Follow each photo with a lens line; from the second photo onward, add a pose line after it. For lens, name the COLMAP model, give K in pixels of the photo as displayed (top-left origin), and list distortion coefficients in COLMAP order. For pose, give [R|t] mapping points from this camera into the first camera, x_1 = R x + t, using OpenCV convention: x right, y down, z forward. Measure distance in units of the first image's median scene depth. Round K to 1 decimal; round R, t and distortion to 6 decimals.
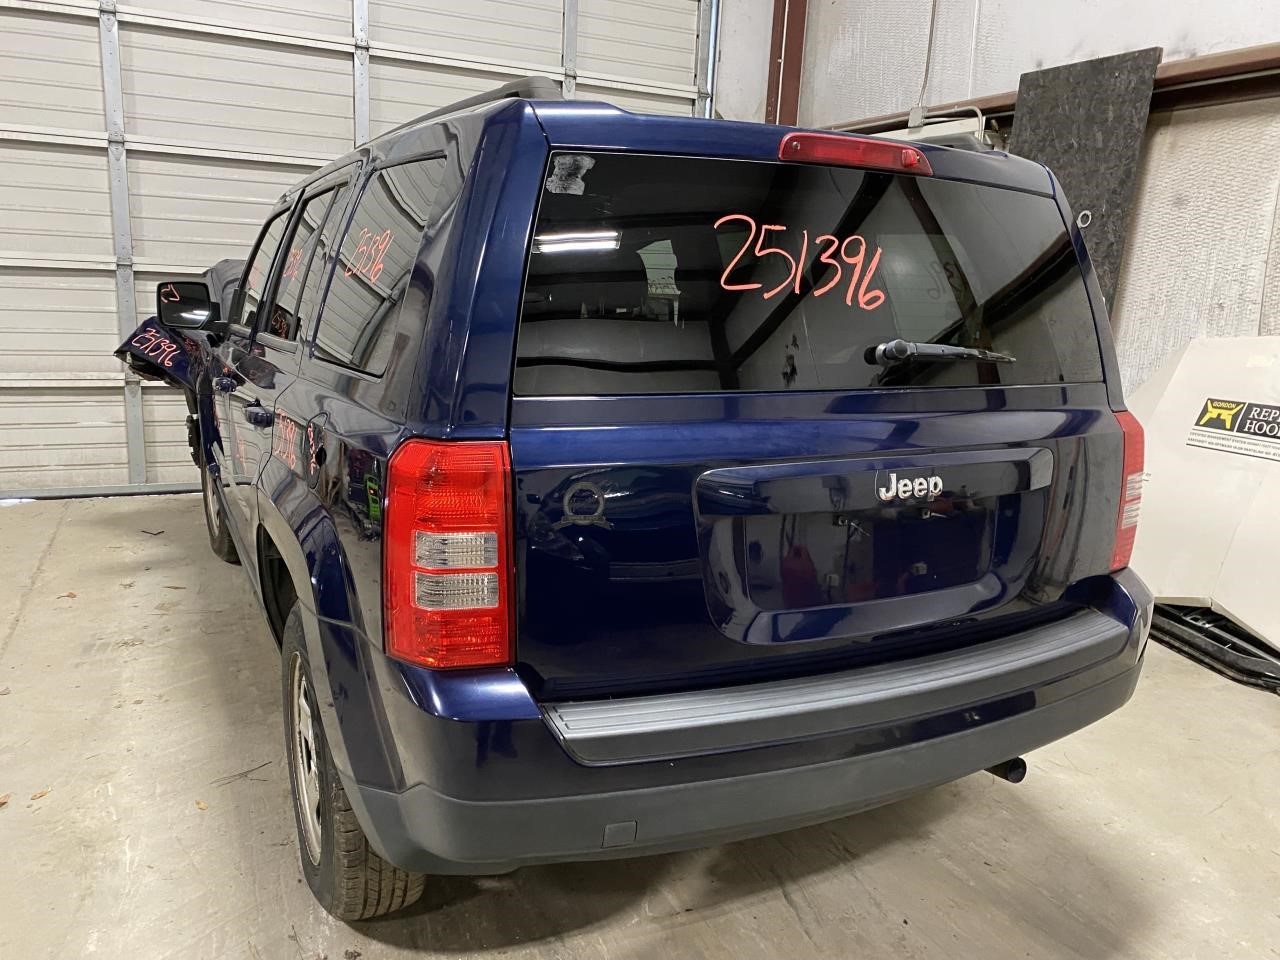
lens RADIAL K [[978.0, 0, 645.4], [0, 978.0, 476.6], [0, 0, 1]] dist [0.023406, 0.002455]
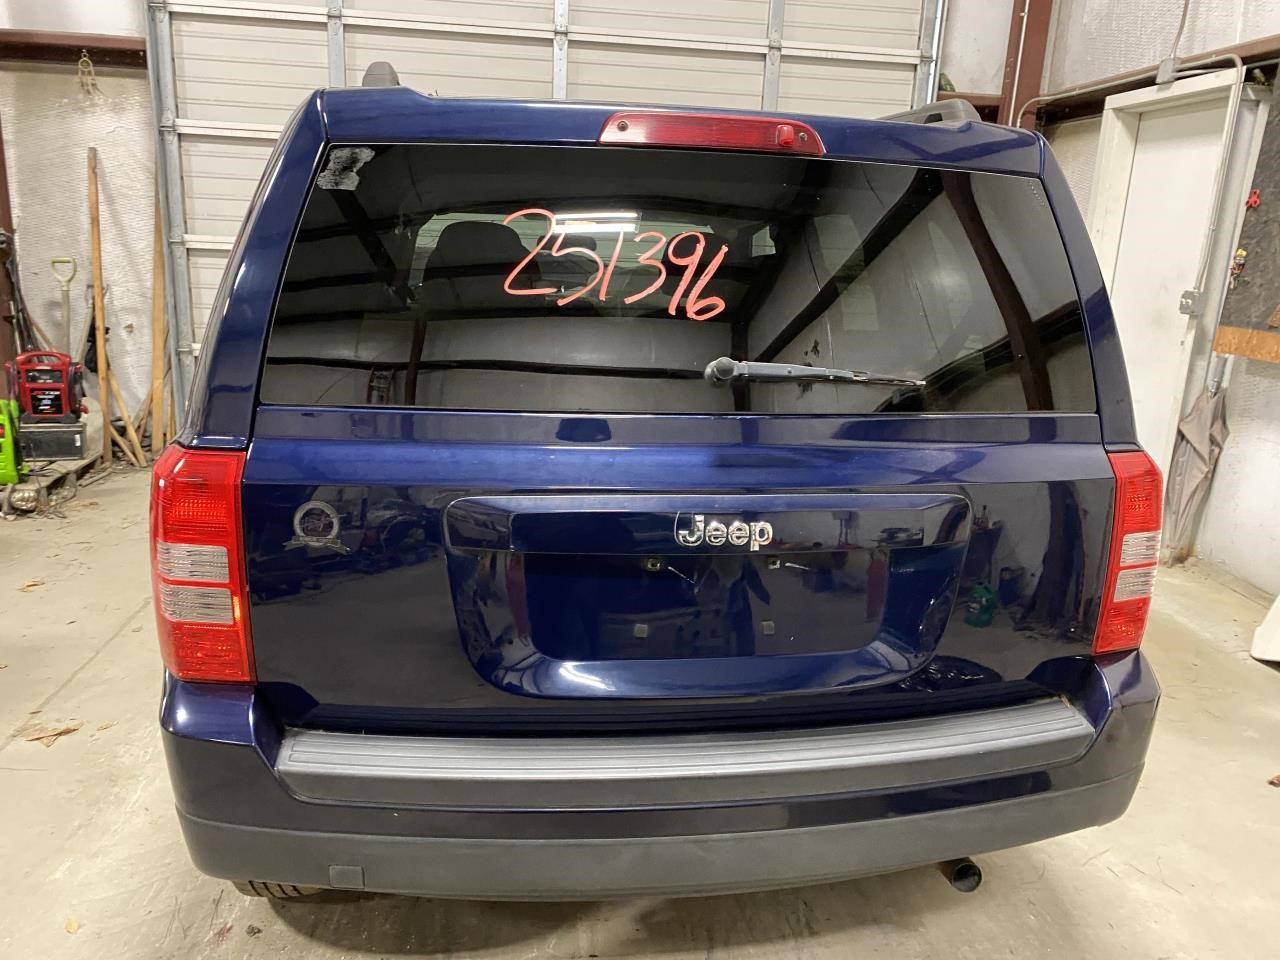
lens RADIAL K [[978.0, 0, 645.4], [0, 978.0, 476.6], [0, 0, 1]] dist [0.023406, 0.002455]
pose [[0.951001, 0.071698, -0.300761, 0.267037], [-0.064736, 0.997355, 0.033063, -0.035753], [0.302336, -0.011973, 0.953126, 0.105380]]
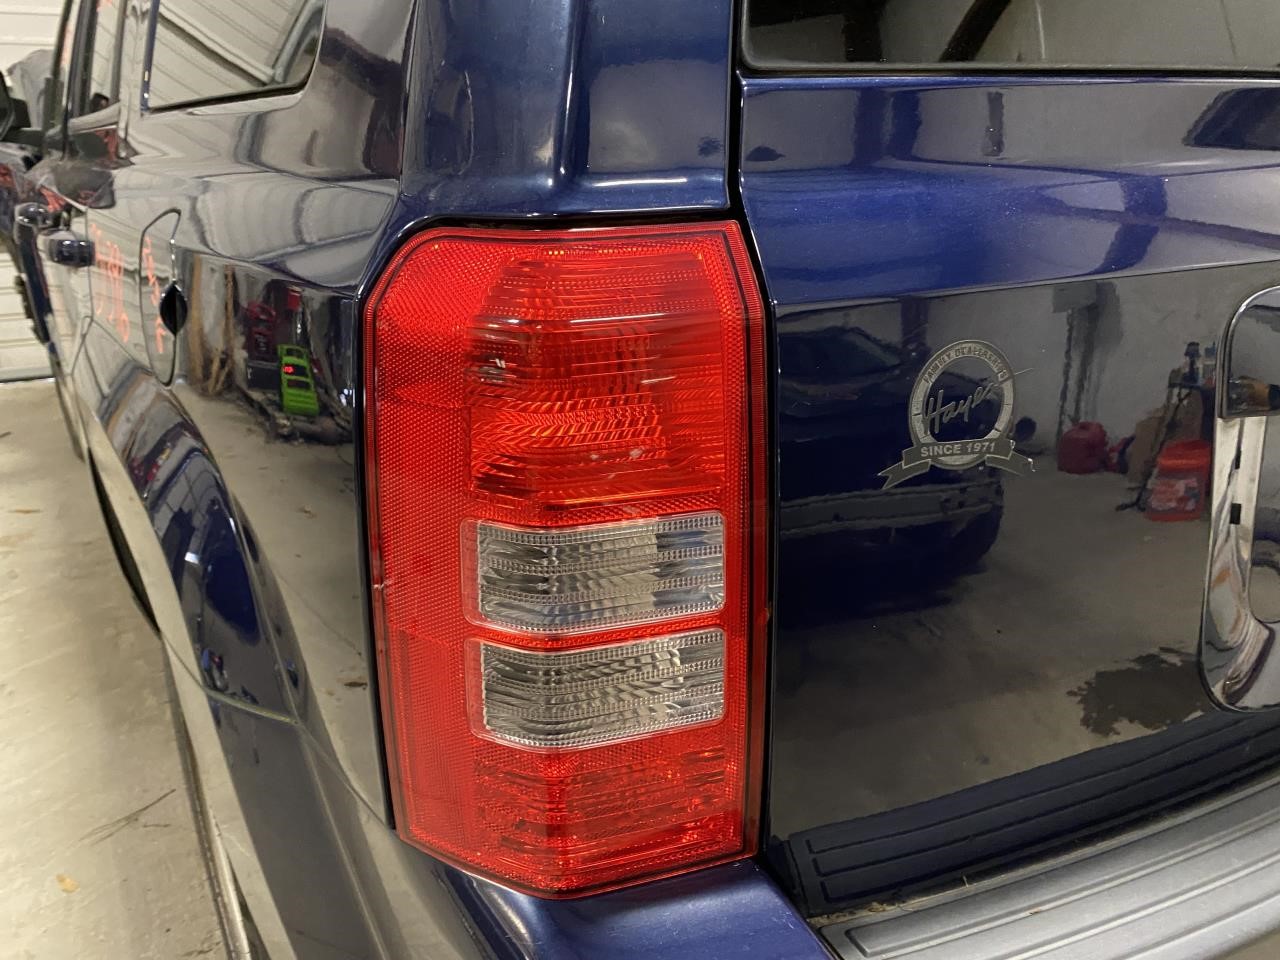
lens RADIAL K [[983.3, 0, 618.9], [0, 983.3, 482.2], [0, 0, 1]] dist [0.002968, 0.001826]
pose [[0.996725, -0.057529, 0.056830, -0.104247], [0.048194, 0.986926, 0.153799, -0.002155], [-0.064935, -0.150557, 0.986466, 0.346886]]
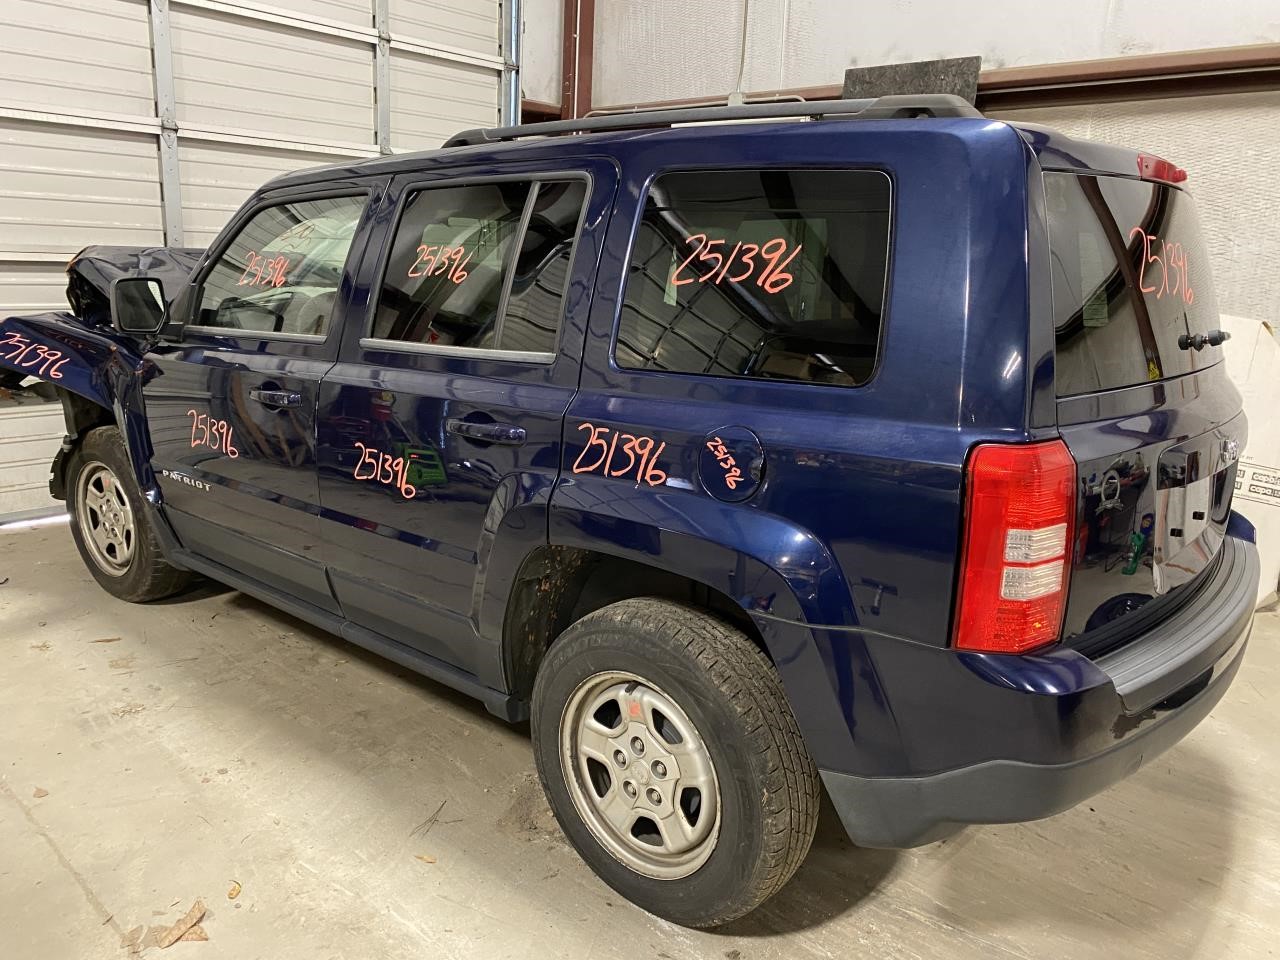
lens RADIAL K [[978.0, 0, 645.4], [0, 978.0, 476.6], [0, 0, 1]] dist [0.023406, 0.002455]
pose [[0.928403, -0.095942, 0.358976, -0.488044], [0.083380, 0.995245, 0.050353, -0.044797], [-0.362100, -0.016816, 0.931988, 0.067760]]
